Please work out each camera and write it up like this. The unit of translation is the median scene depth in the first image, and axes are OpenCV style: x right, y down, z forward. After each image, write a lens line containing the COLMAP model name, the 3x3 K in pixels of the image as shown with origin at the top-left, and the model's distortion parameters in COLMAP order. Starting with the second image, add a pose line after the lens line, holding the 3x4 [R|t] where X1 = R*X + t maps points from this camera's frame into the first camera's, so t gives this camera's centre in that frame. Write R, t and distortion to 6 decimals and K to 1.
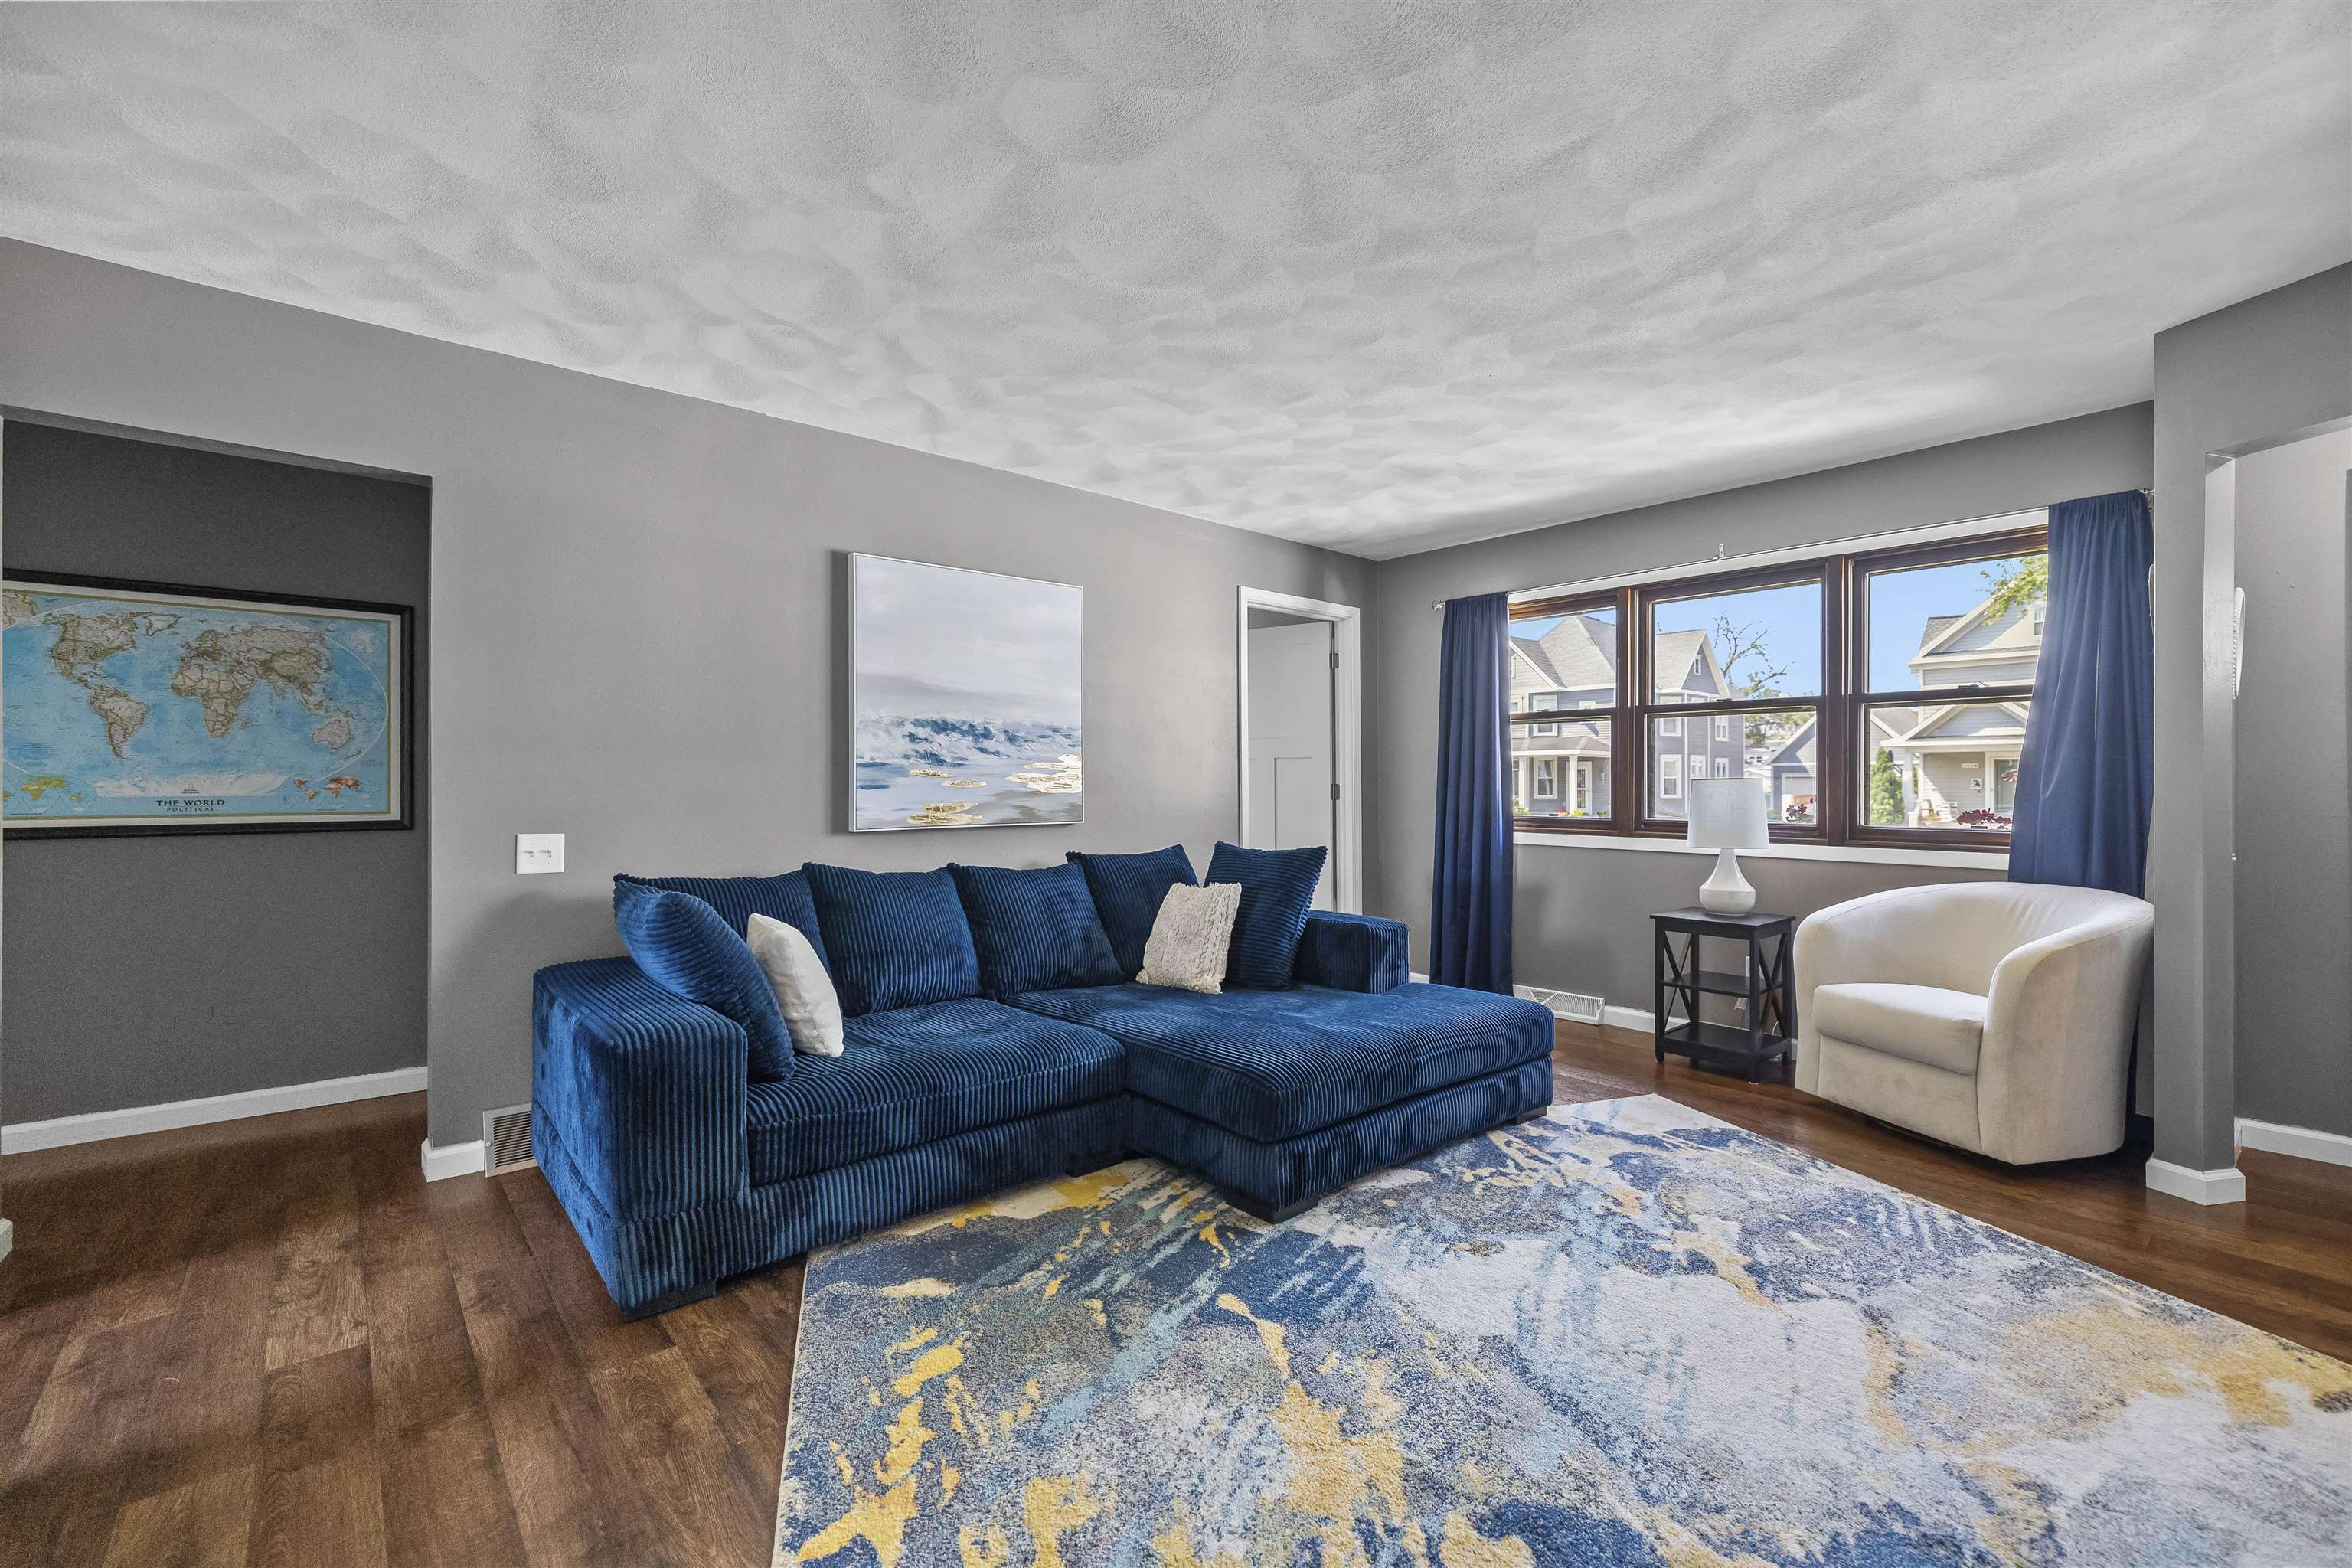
lens RADIAL K [[987.3, 0, 1185.5], [0, 987.3, 780.2], [0, 0, 1]] dist [0.001610, -0.000131]
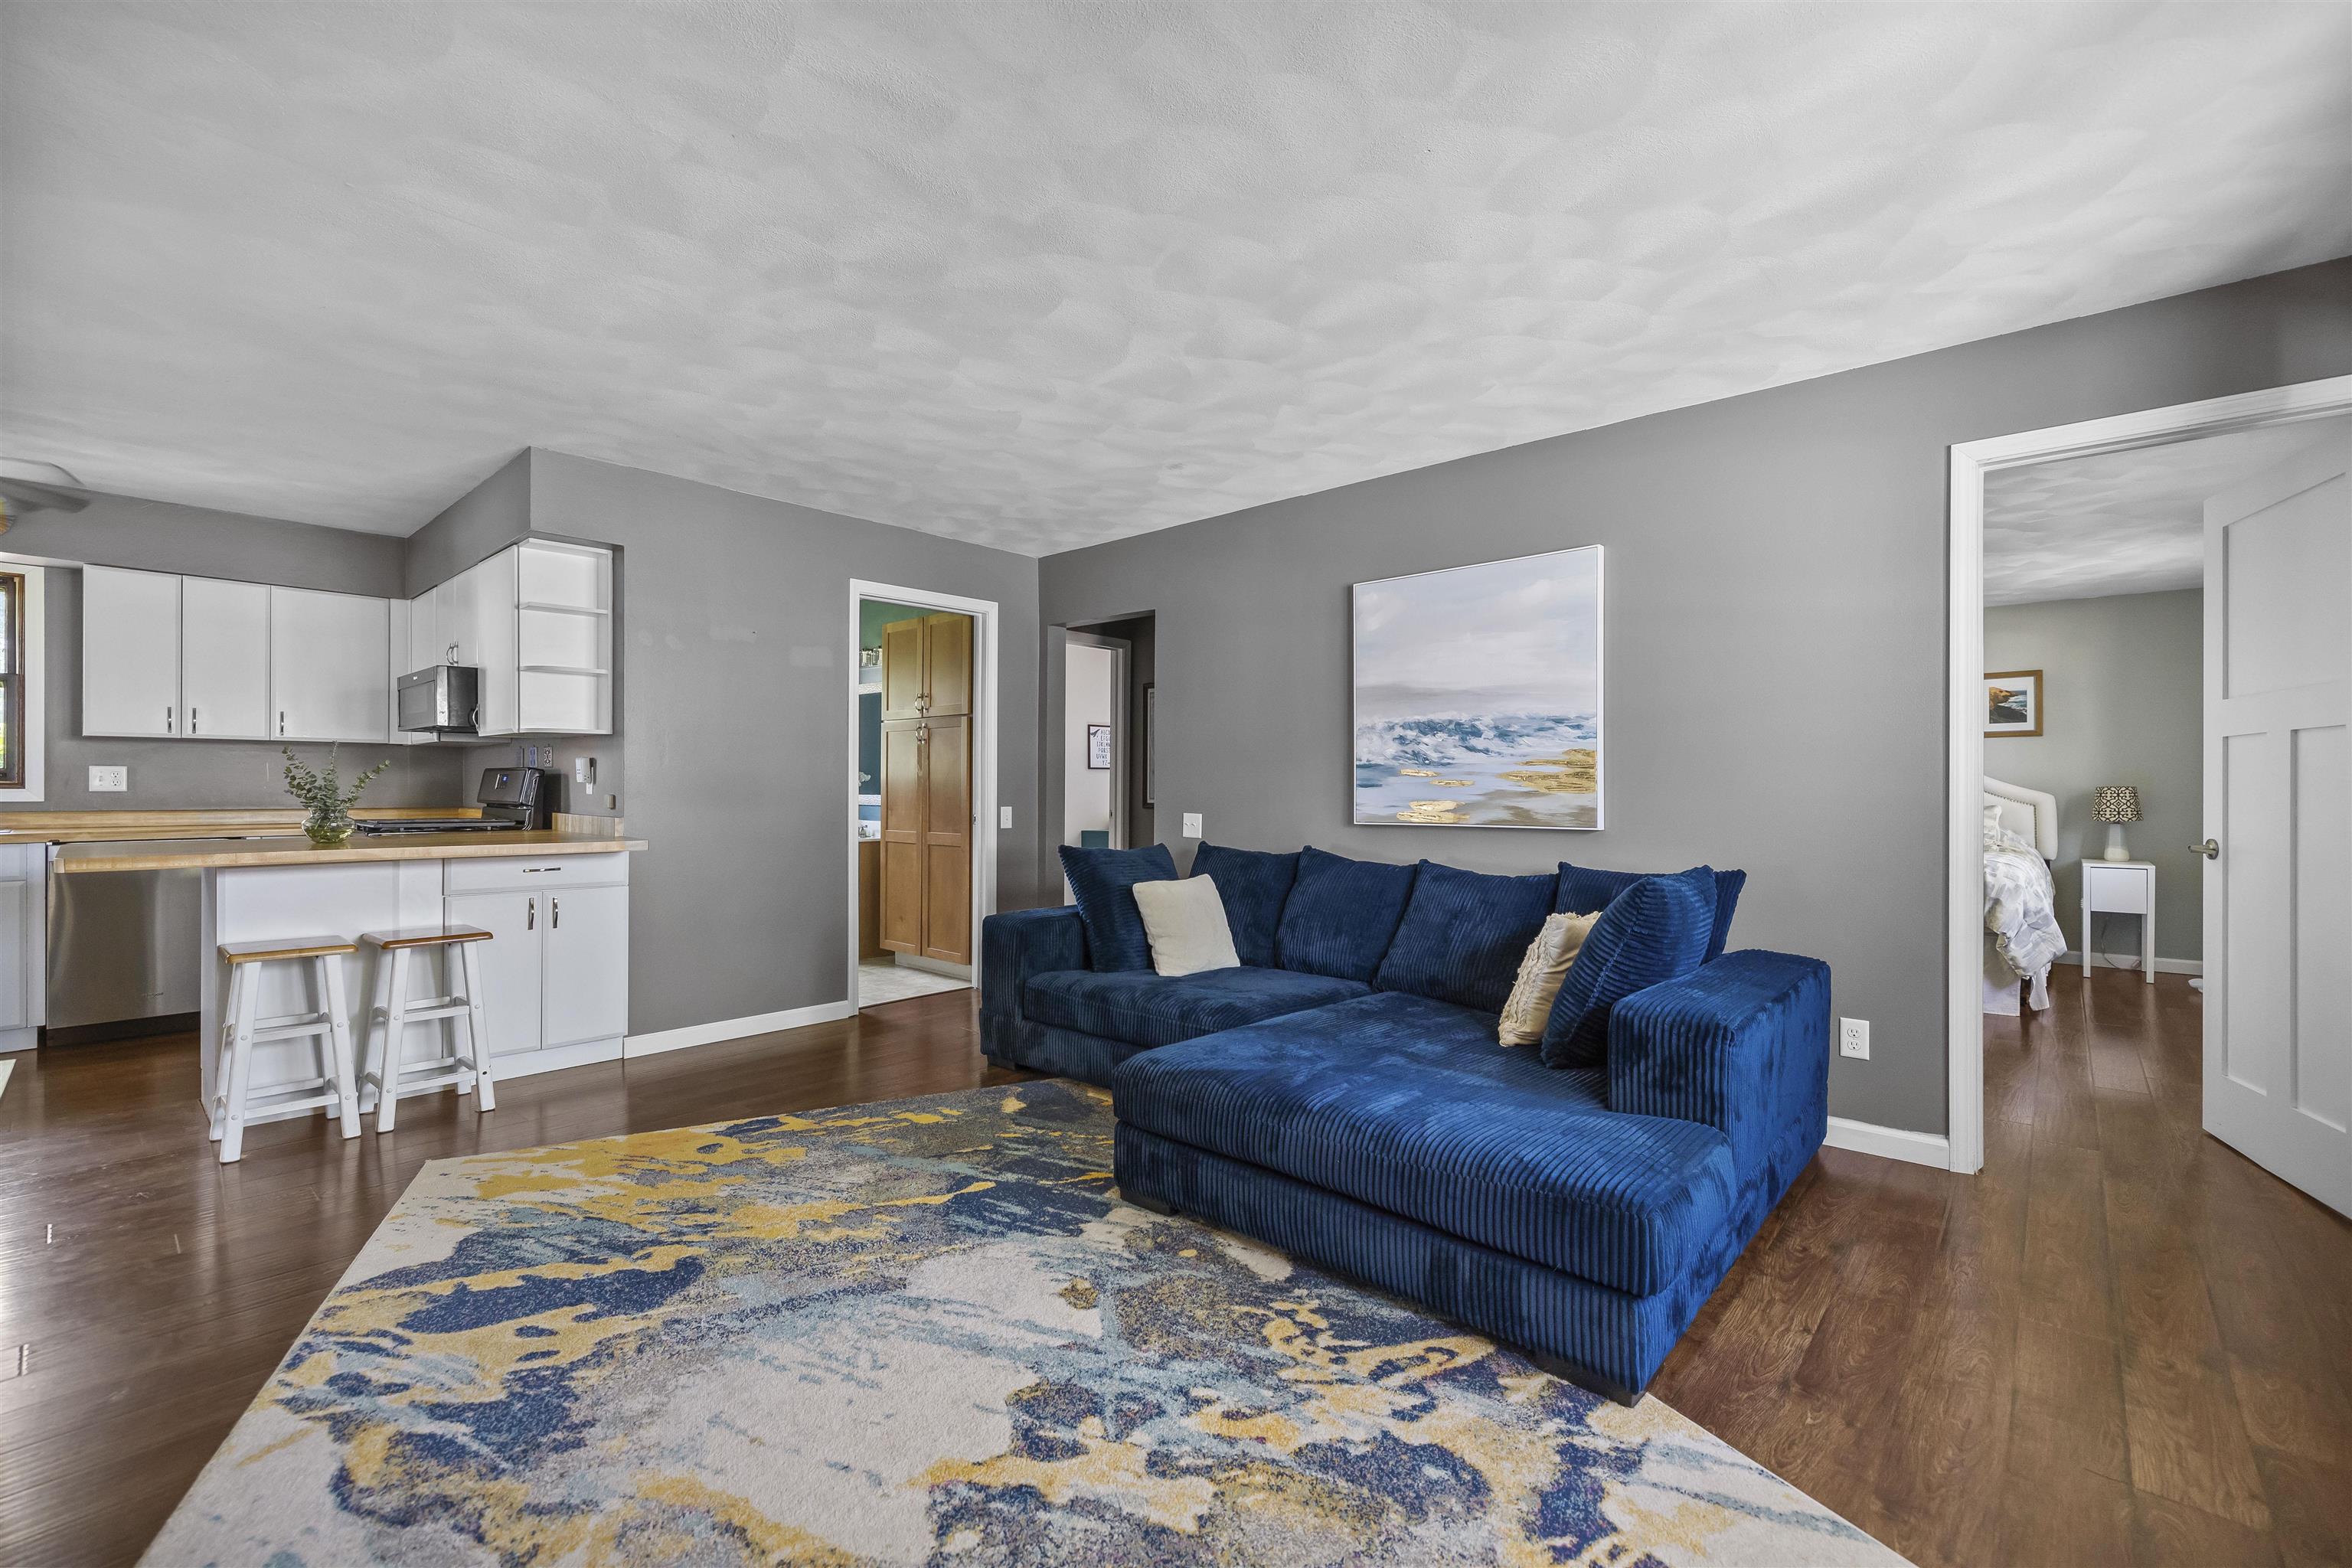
lens RADIAL K [[987.3, 0, 1171.1], [0, 987.3, 778.7], [0, 0, 1]] dist [0.001610, -0.000131]
pose [[0.125148, -0.005167, -0.992125, 0.962066], [0.000055, 0.999986, -0.005201, 0.006118], [0.992138, 0.000596, 0.125147, 0.773718]]
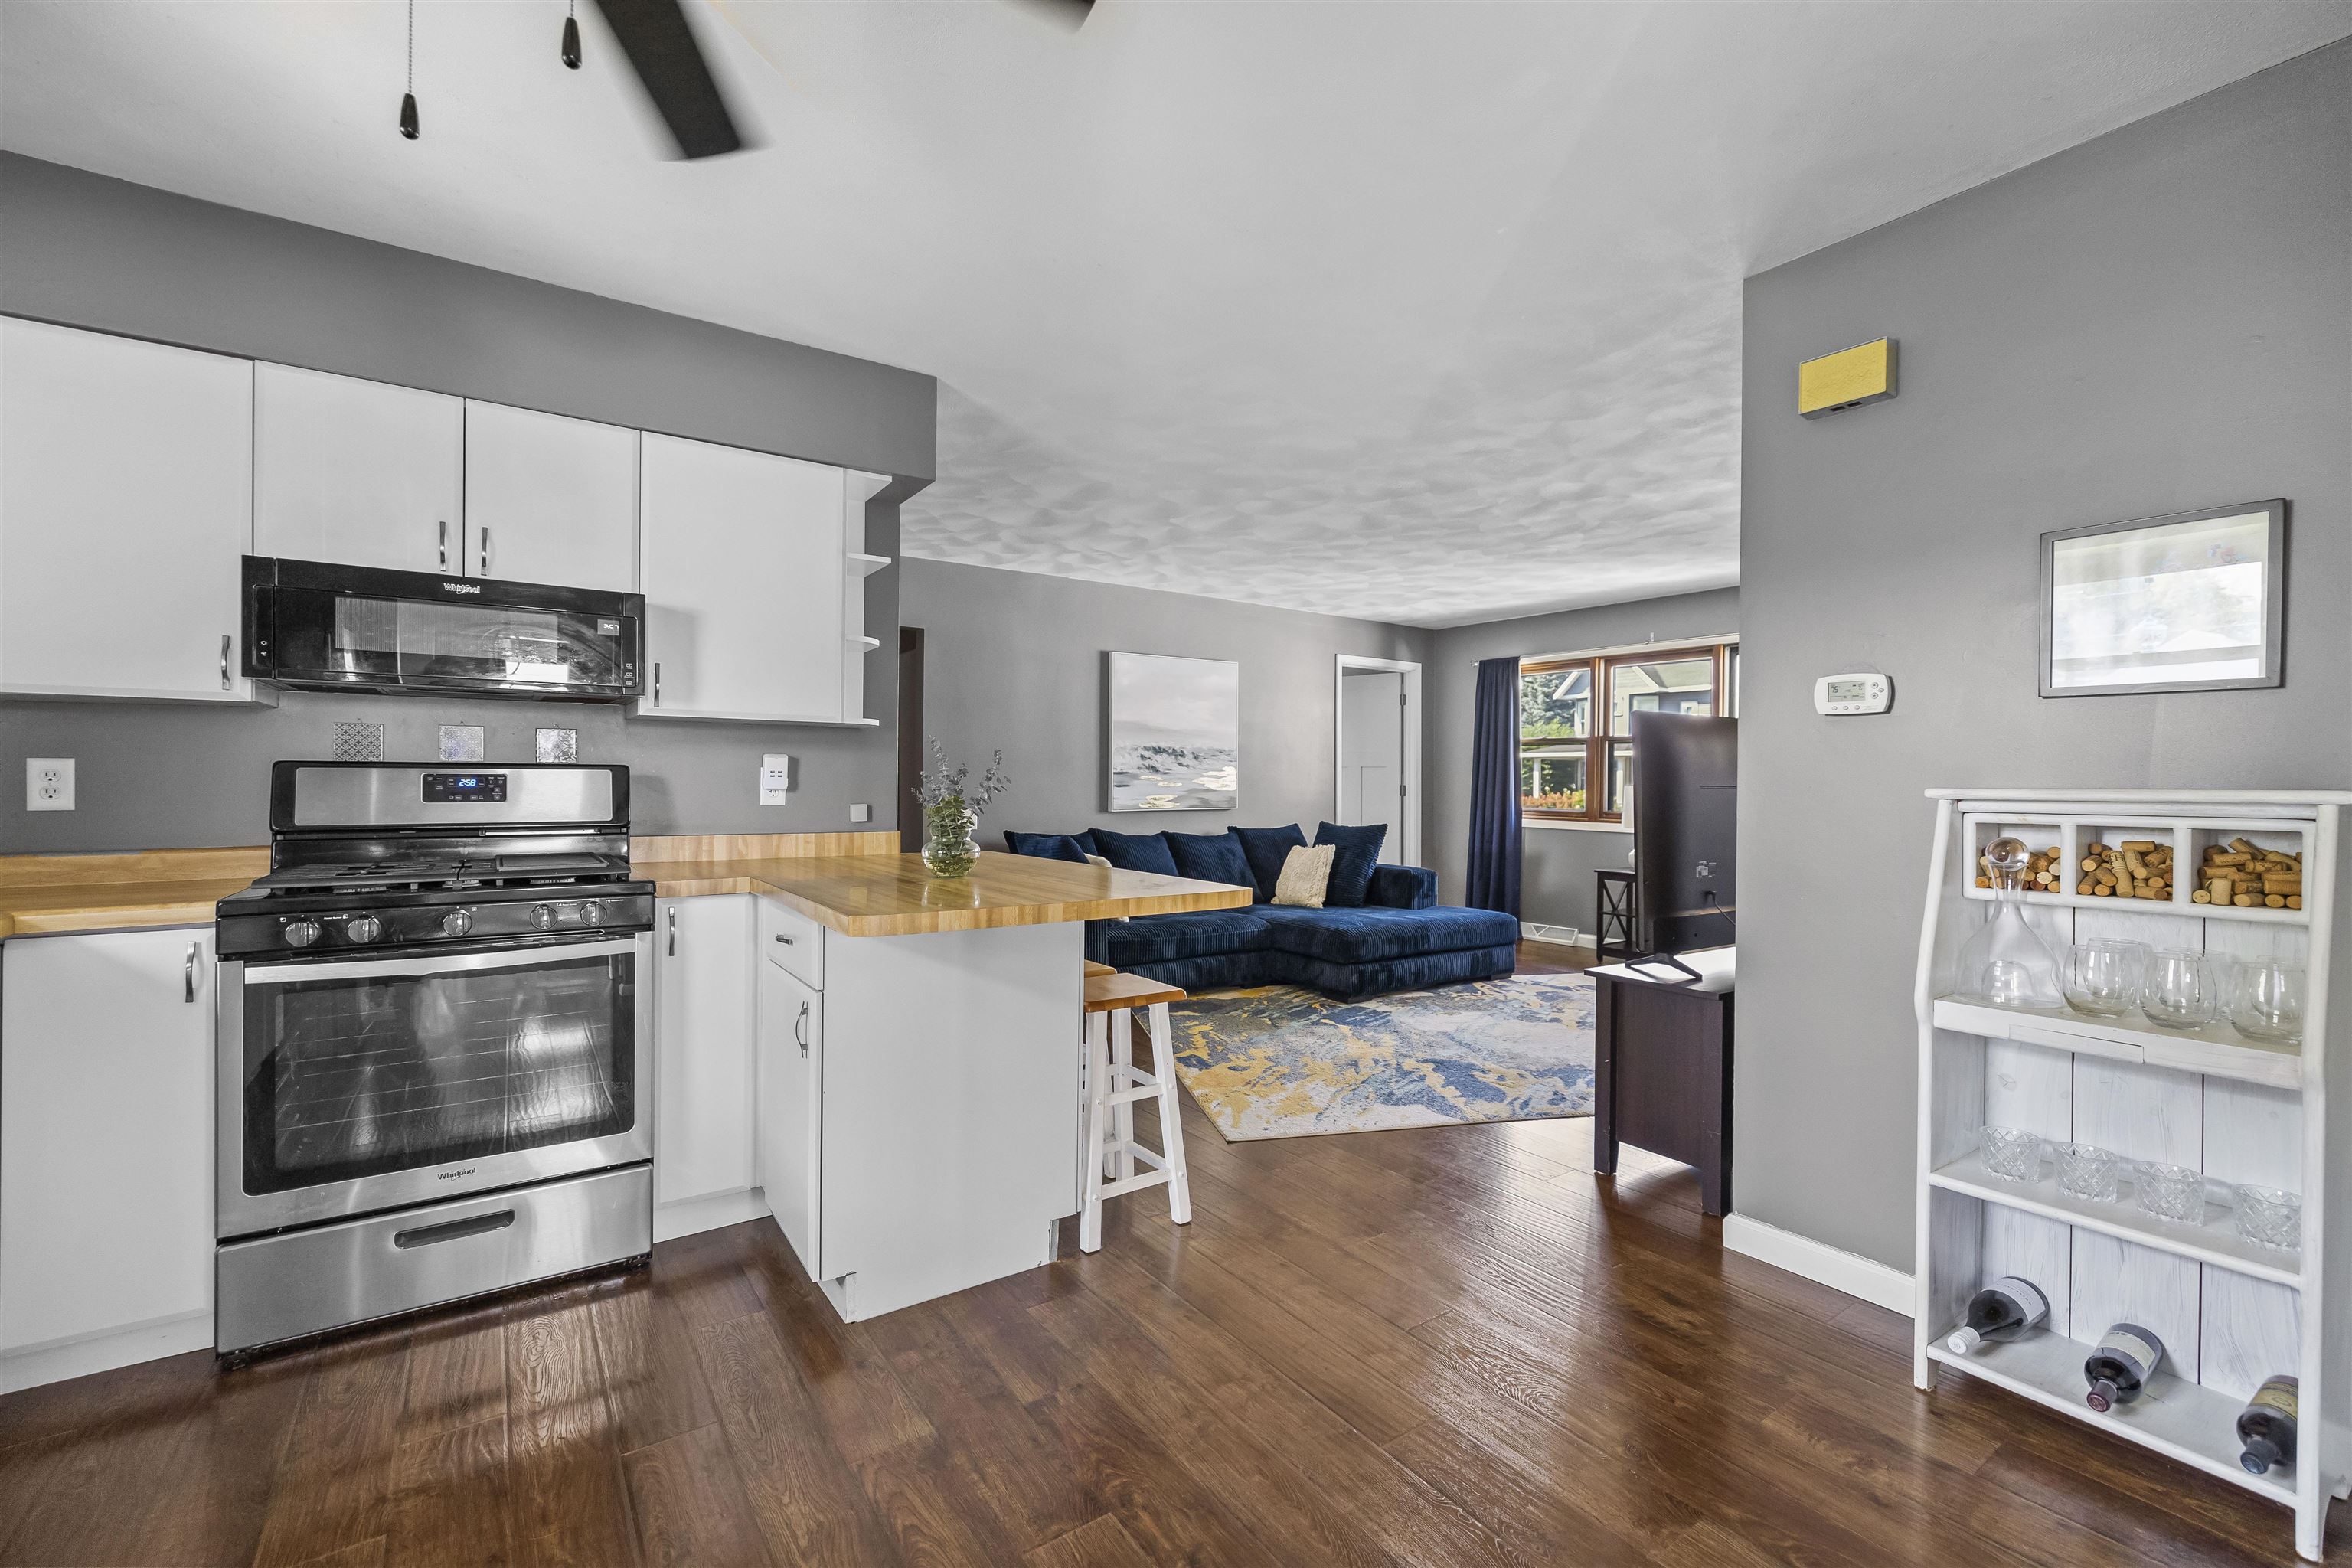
lens RADIAL K [[987.3, 0, 1178.5], [0, 987.3, 787.6], [0, 0, 1]] dist [0.001610, -0.000131]
pose [[0.994162, 0.008241, -0.107585, -0.036278], [-0.007003, 0.999905, 0.011882, -0.013897], [0.107673, -0.011059, 0.994125, -0.882678]]
